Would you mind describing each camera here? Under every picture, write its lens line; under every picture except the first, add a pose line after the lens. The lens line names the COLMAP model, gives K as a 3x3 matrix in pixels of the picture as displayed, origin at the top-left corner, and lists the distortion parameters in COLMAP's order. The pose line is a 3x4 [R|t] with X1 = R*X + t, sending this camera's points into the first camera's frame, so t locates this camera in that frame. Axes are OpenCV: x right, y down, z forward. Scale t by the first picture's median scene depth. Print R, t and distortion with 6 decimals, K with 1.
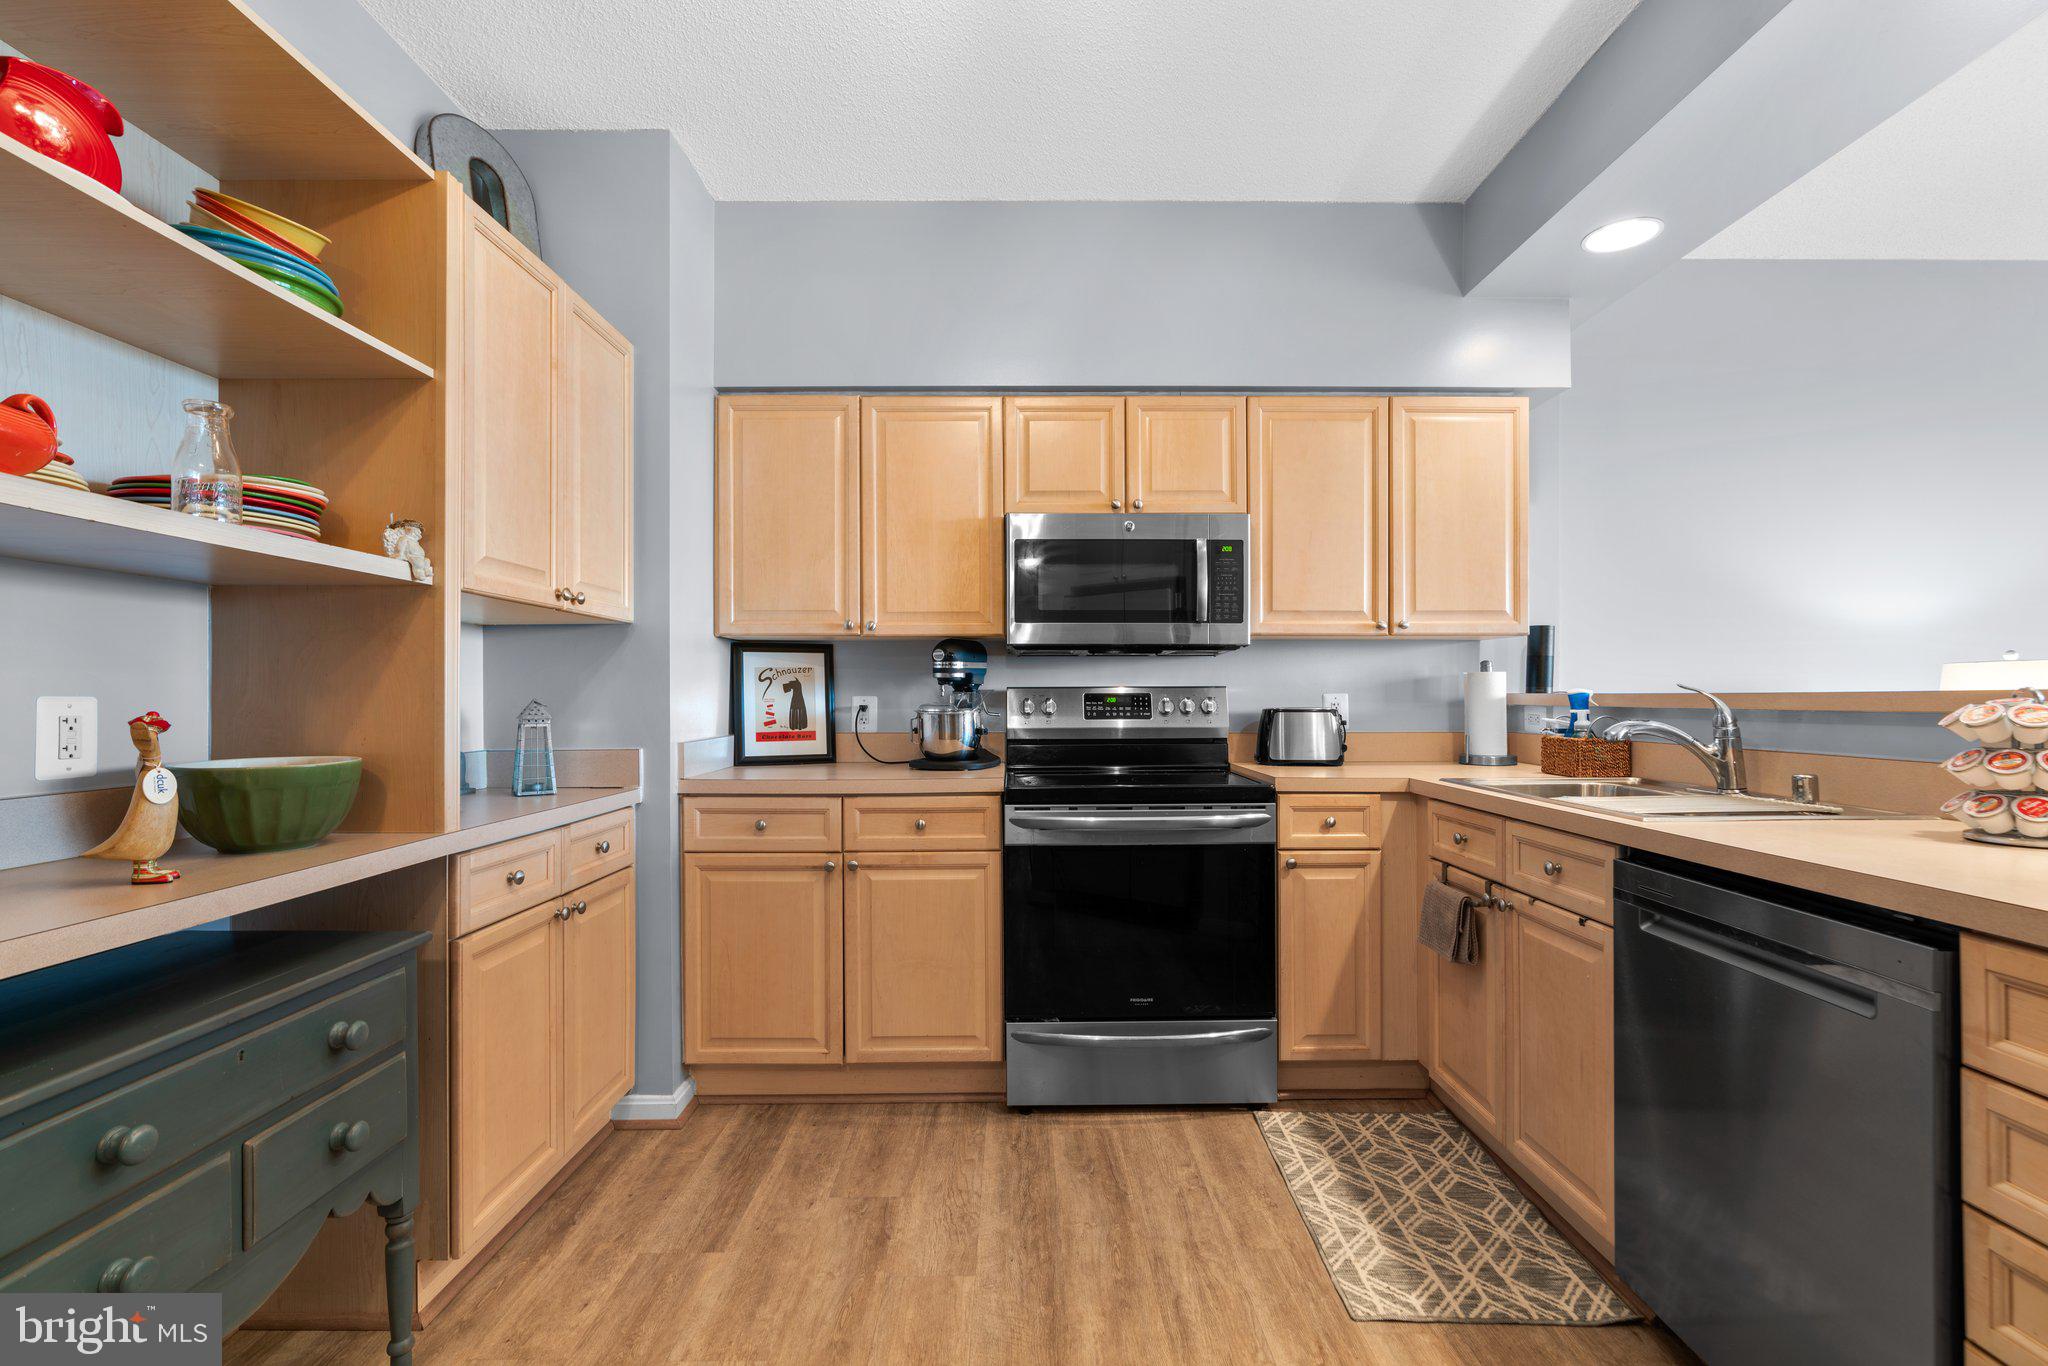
lens RADIAL K [[931.3, 0, 1020.2], [0, 931.3, 686.9], [0, 0, 1]] dist [-0.017903, 0.009474]
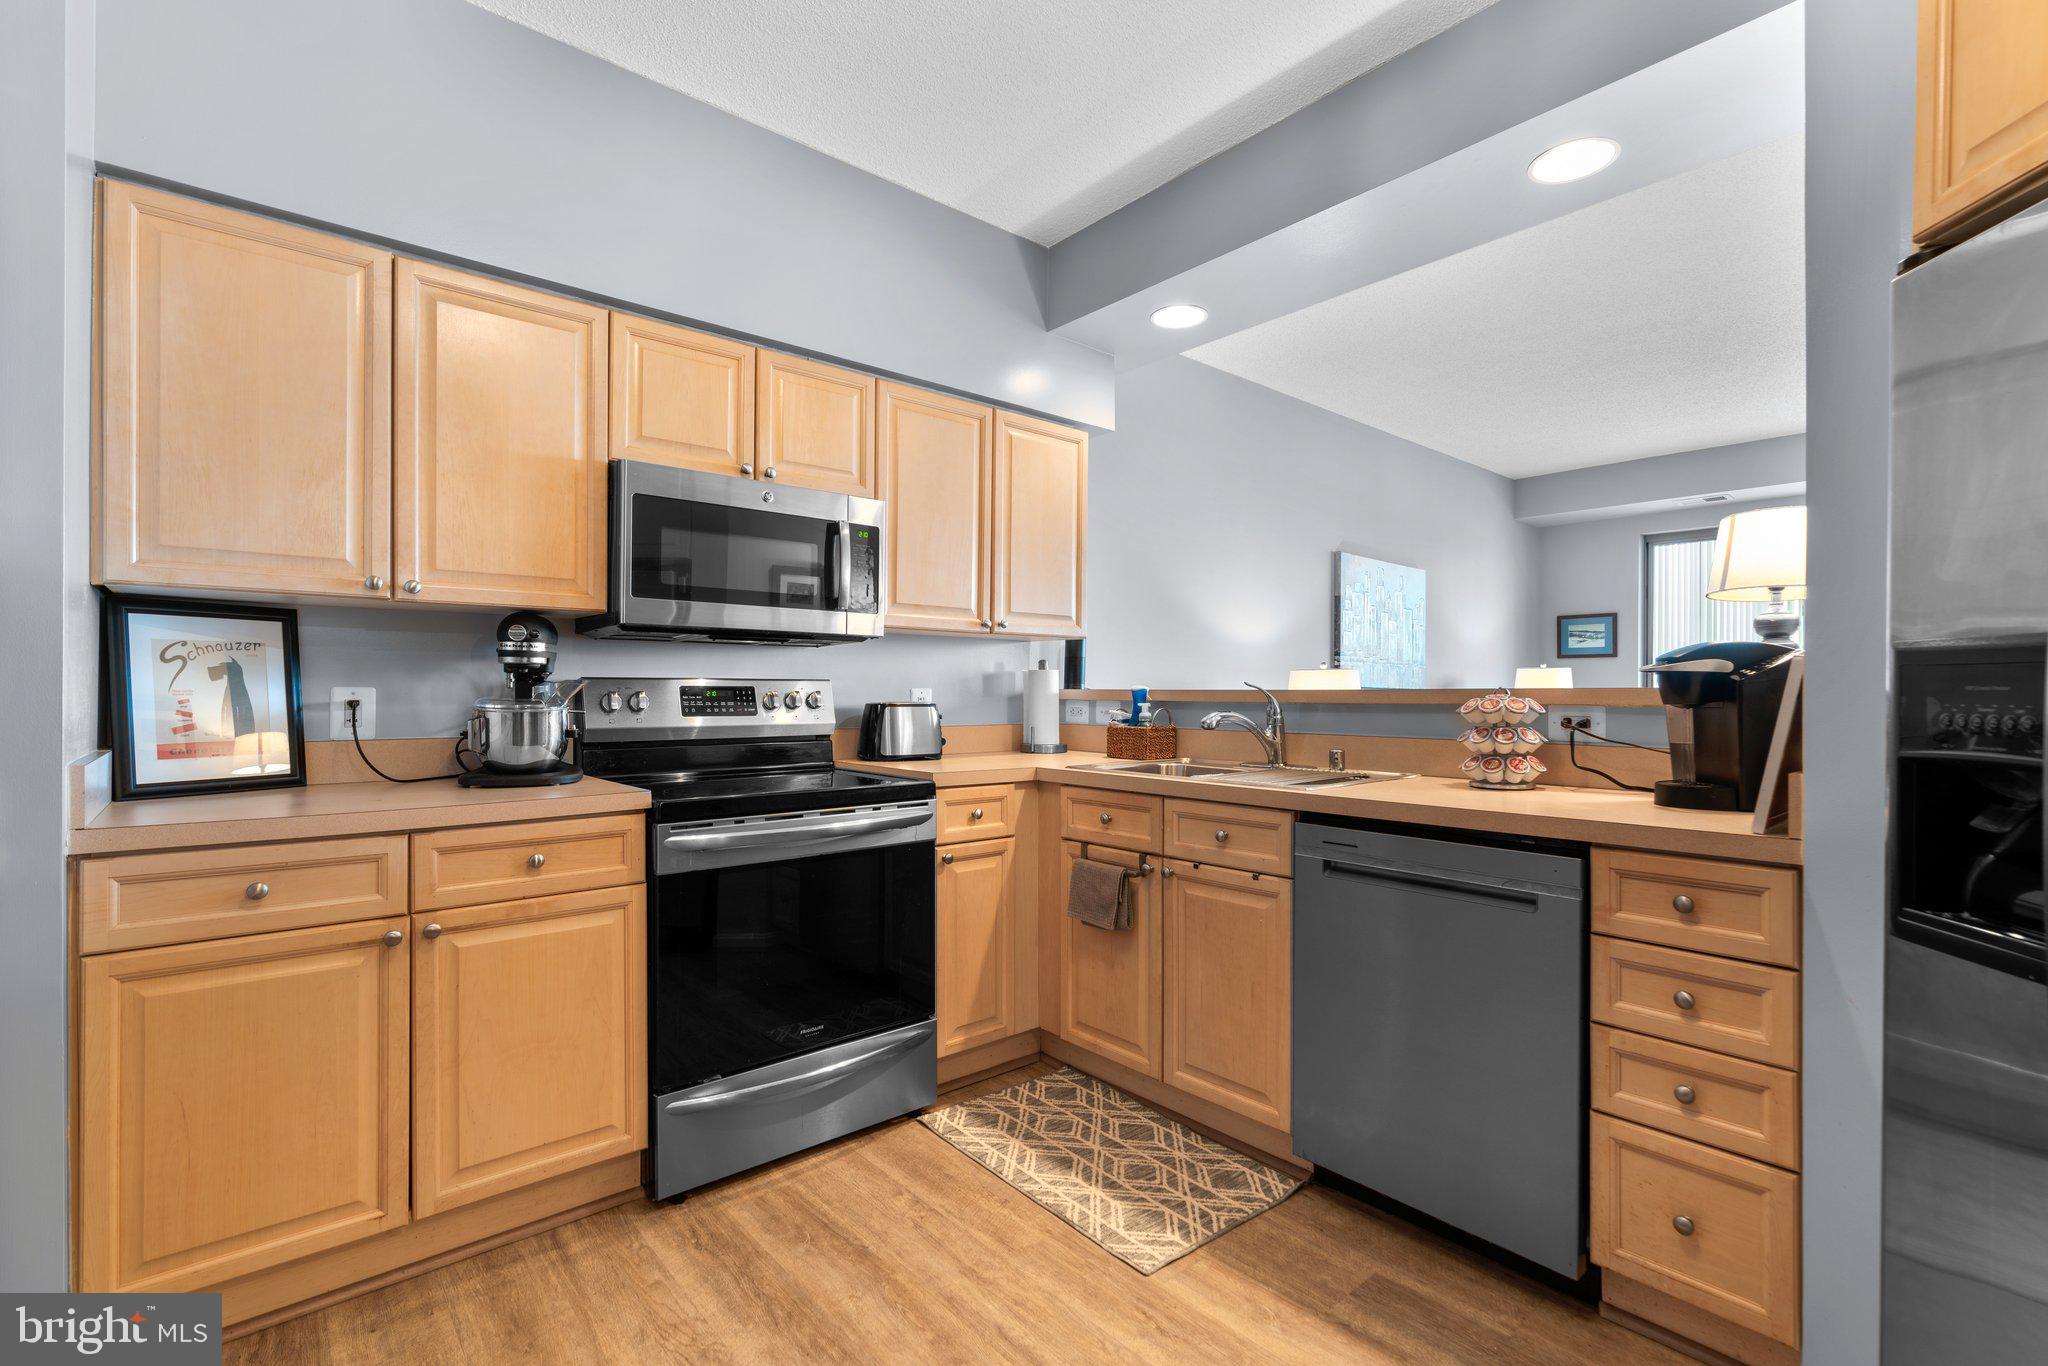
lens RADIAL K [[931.3, 0, 1020.2], [0, 931.3, 686.9], [0, 0, 1]] dist [-0.017903, 0.009474]
pose [[0.757159, 0.008392, 0.653176, -0.301364], [-0.011362, 0.999935, 0.000325, 0.004886], [-0.653131, -0.007667, 0.757206, 0.194501]]
